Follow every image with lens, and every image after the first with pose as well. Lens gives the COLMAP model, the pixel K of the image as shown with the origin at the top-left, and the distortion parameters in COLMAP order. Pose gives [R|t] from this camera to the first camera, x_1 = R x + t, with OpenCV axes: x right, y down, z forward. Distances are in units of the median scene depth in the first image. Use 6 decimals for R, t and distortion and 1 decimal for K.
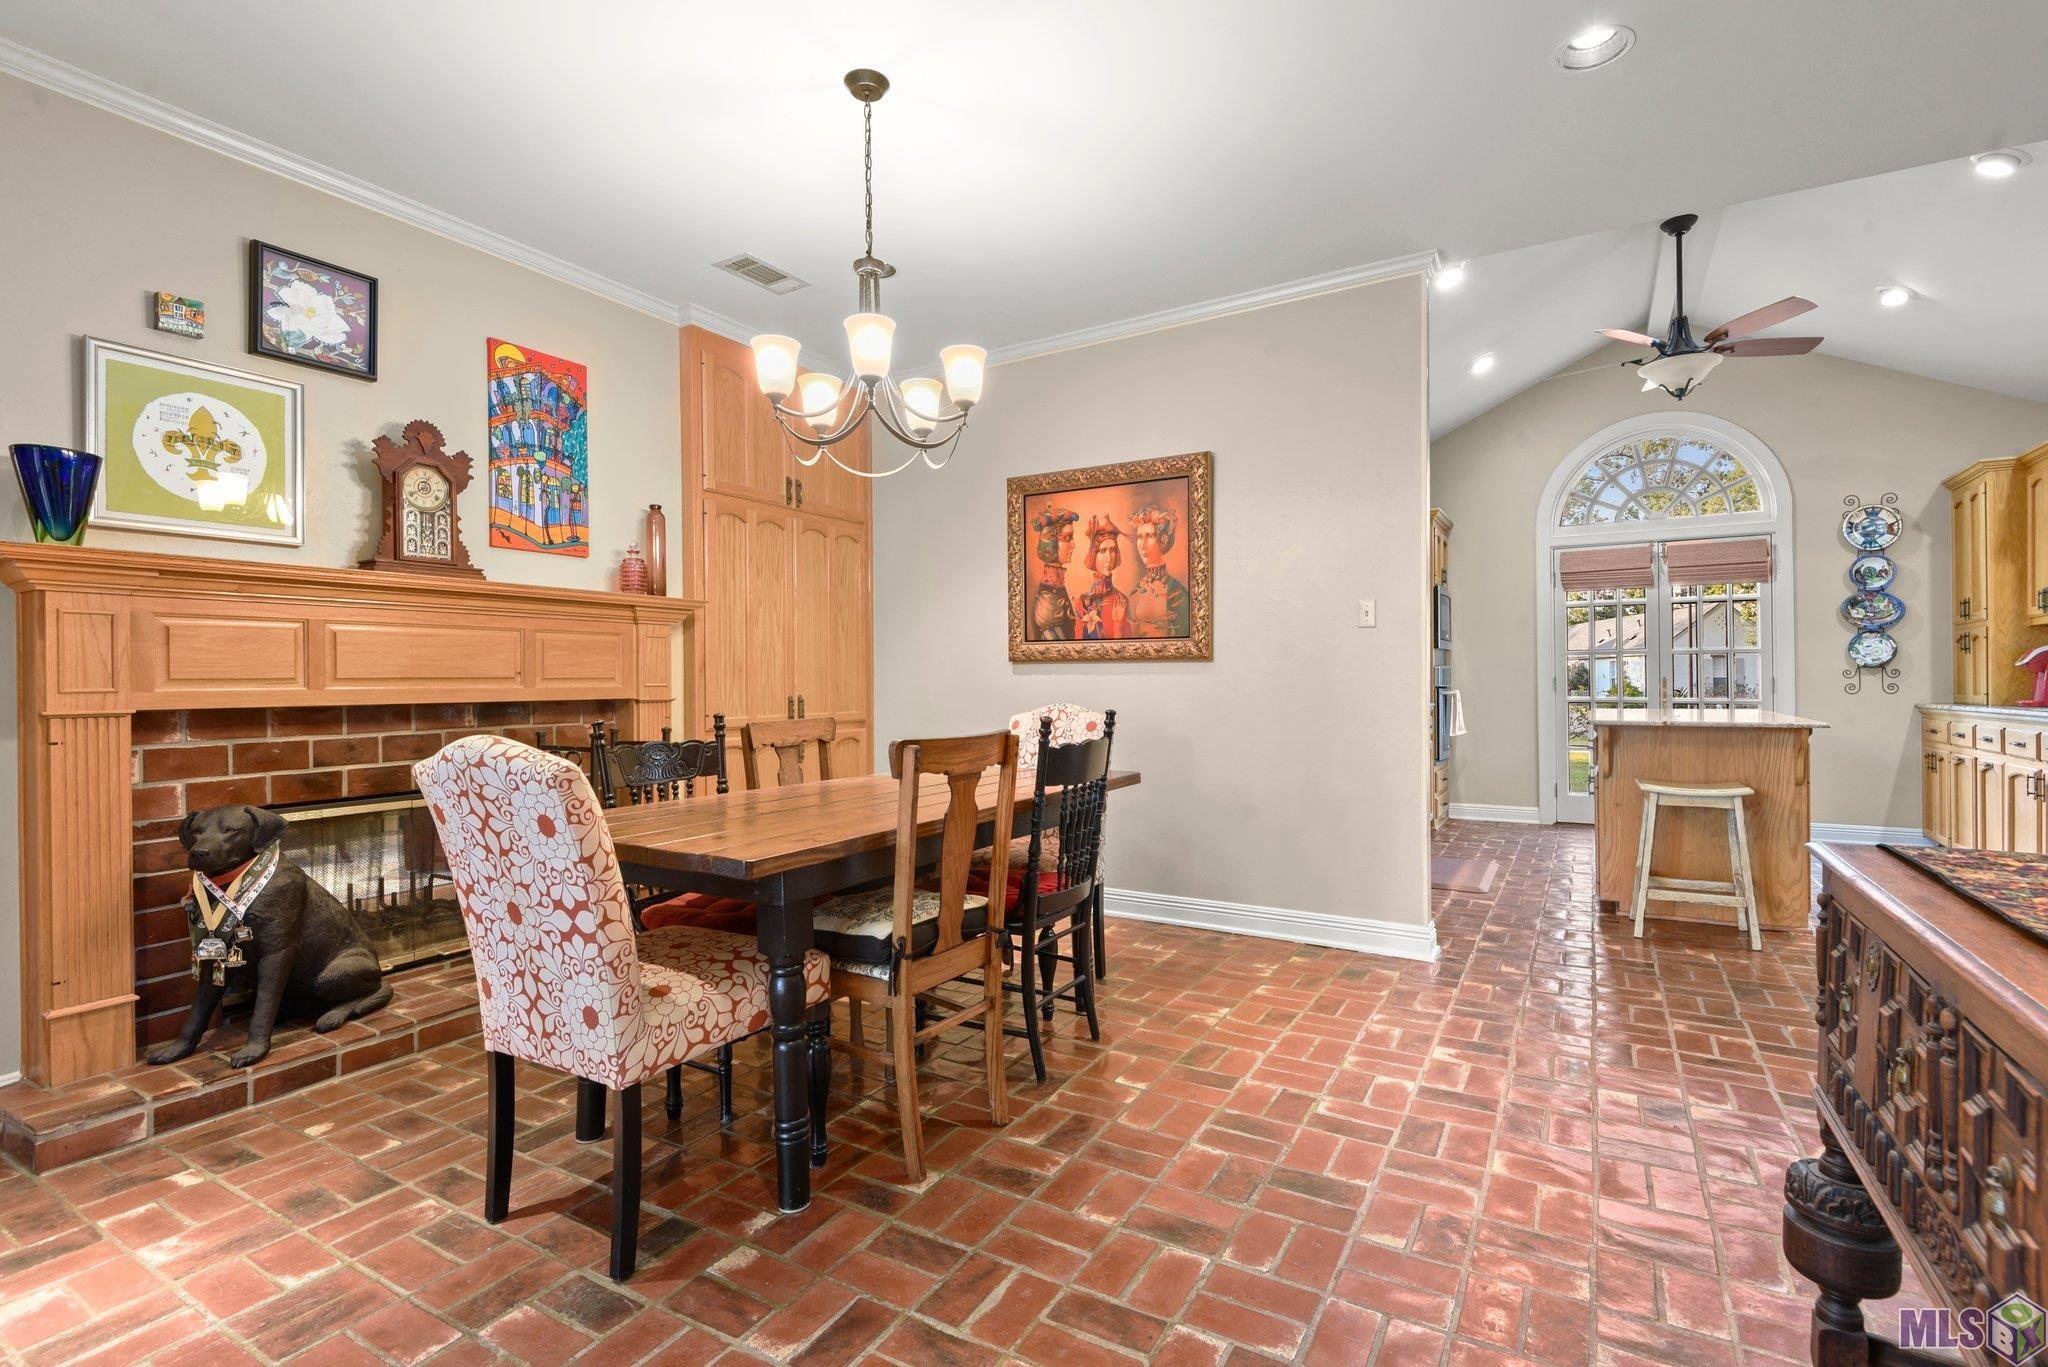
lens RADIAL K [[956.2, 0, 1029.9], [0, 956.2, 677.3], [0, 0, 1]] dist [0.001011, -0.000388]
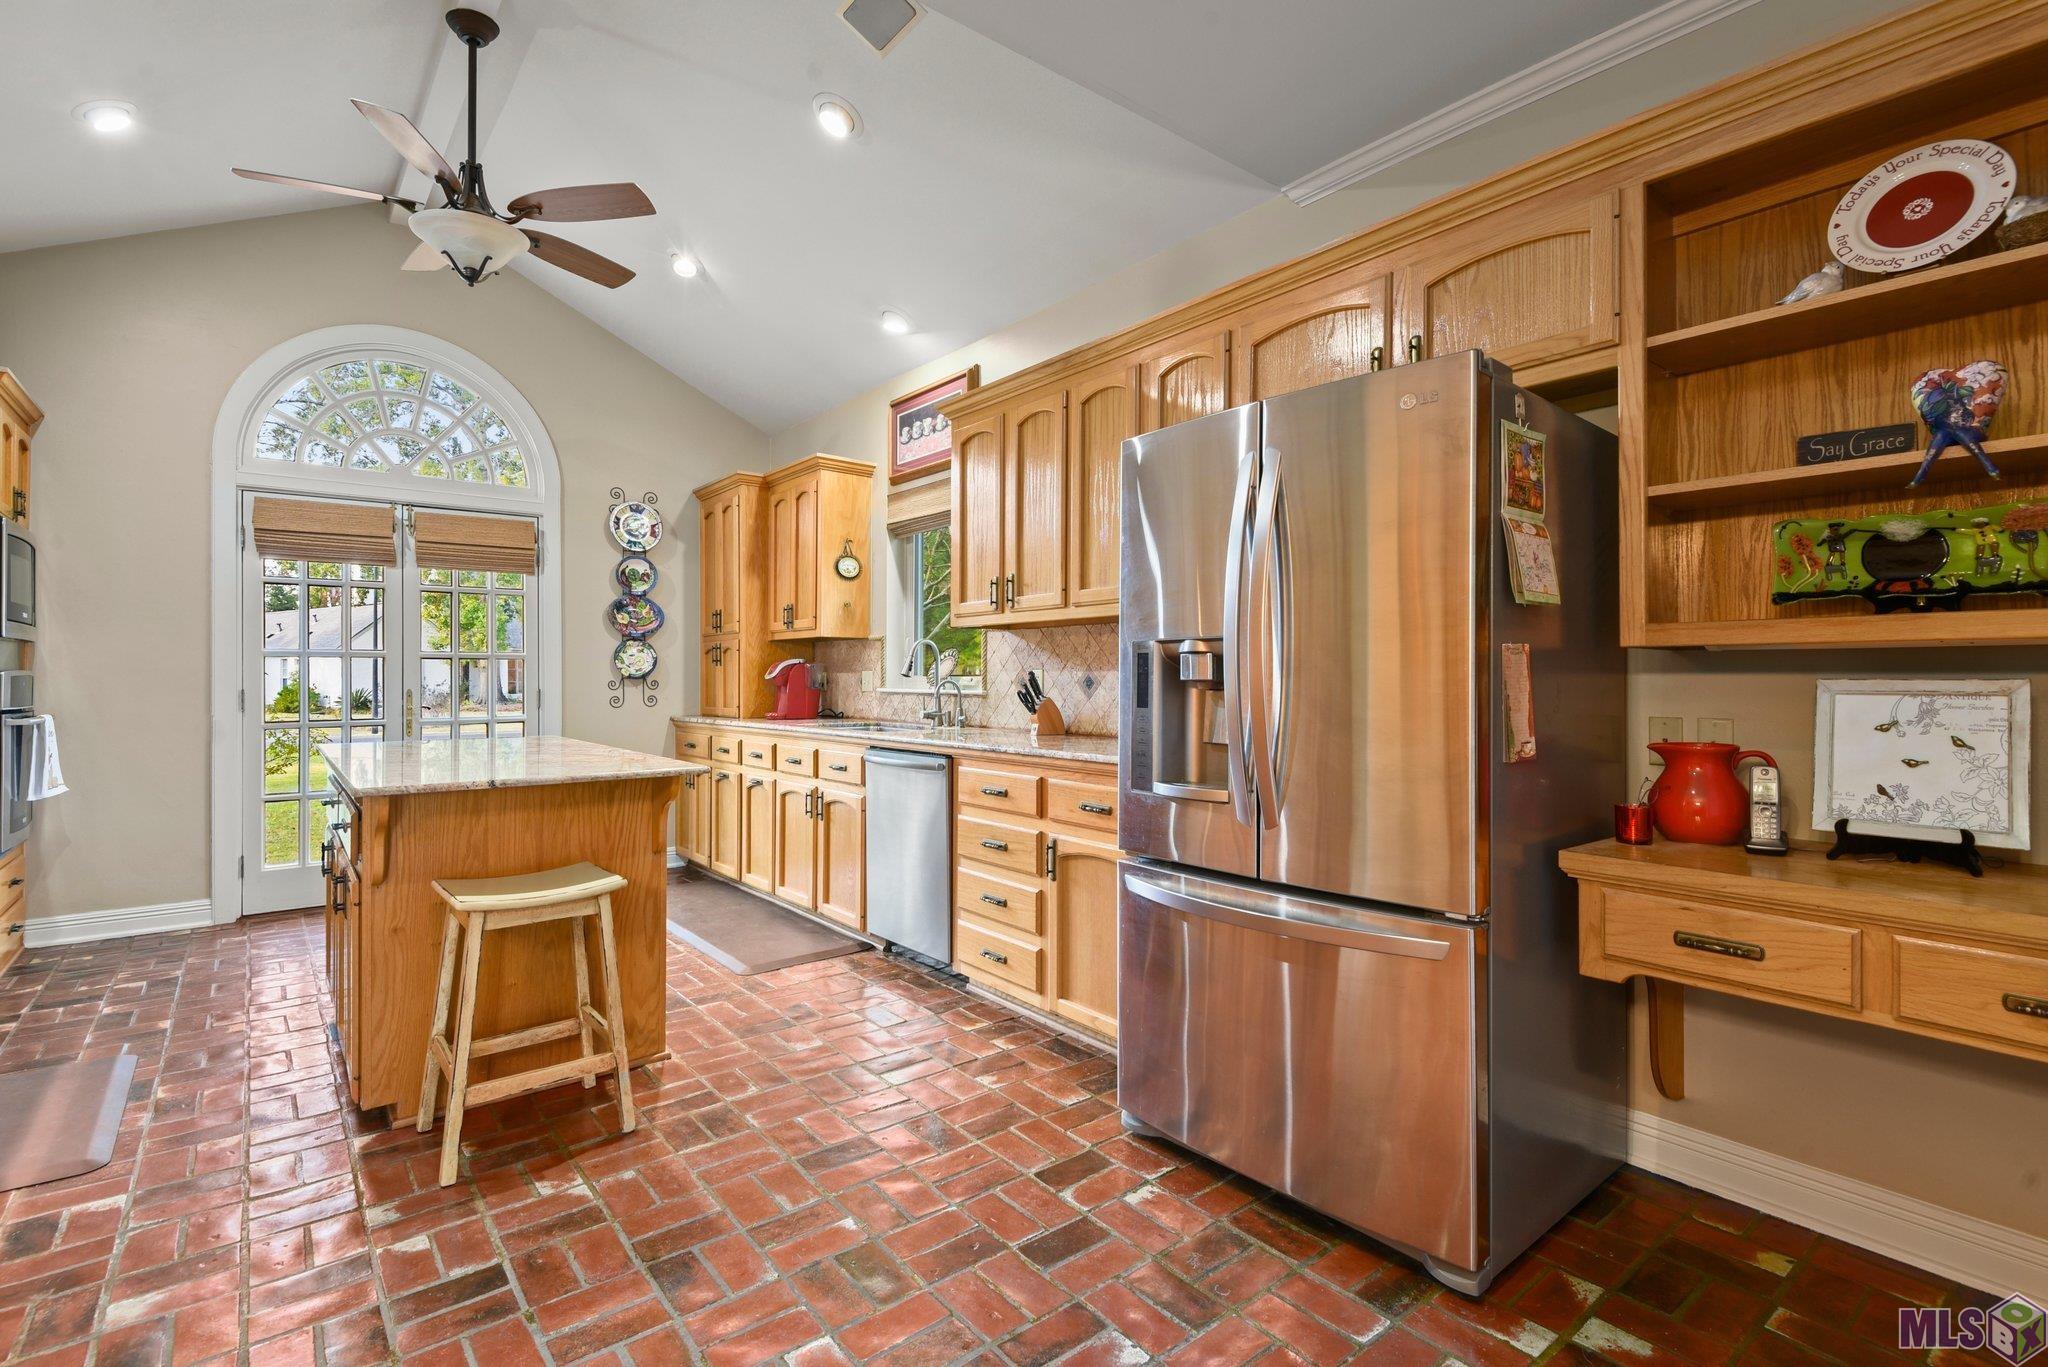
lens RADIAL K [[952.9, 0, 1032.0], [0, 952.9, 670.1], [0, 0, 1]] dist [0.033306, -0.028177]
pose [[0.353188, 0.011380, 0.935483, 0.165770], [-0.004678, 0.999935, -0.010398, -0.011310], [-0.935541, -0.000704, 0.353219, 0.344783]]
